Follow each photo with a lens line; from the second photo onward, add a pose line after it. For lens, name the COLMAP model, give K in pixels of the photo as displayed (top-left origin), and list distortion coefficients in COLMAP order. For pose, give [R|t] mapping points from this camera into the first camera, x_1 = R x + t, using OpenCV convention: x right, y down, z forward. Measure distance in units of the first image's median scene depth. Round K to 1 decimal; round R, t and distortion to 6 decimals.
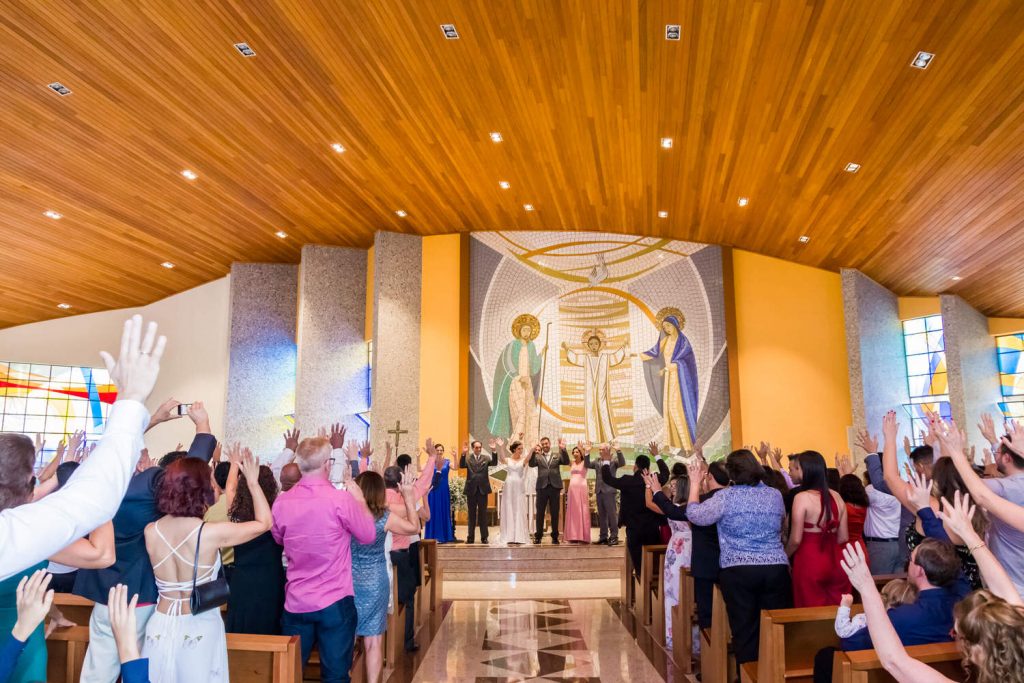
lens RADIAL K [[829.8, 0, 512.0], [0, 829.8, 341.5], [0, 0, 1]] dist [0.001758, 0.000944]
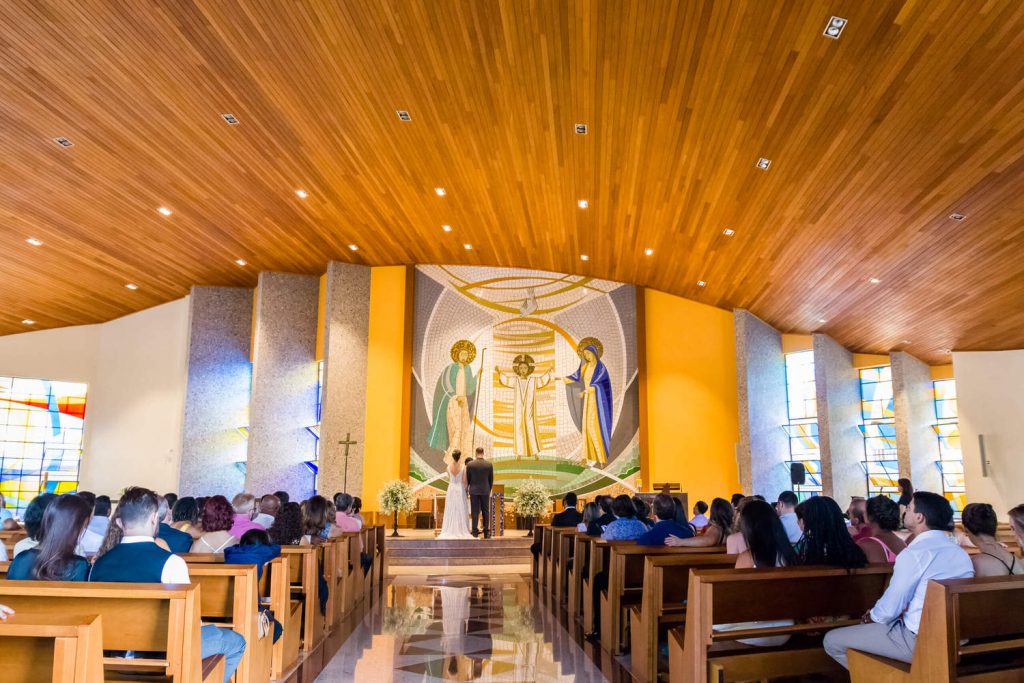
lens RADIAL K [[855.0, 0, 531.0], [0, 855.0, 346.0], [0, 0, 1]] dist [0.004258, -0.001073]
pose [[0.995668, 0.022797, 0.090136, 0.003984], [-0.021399, 0.999636, -0.016447, -0.009555], [-0.090478, 0.014447, 0.995794, -0.182646]]
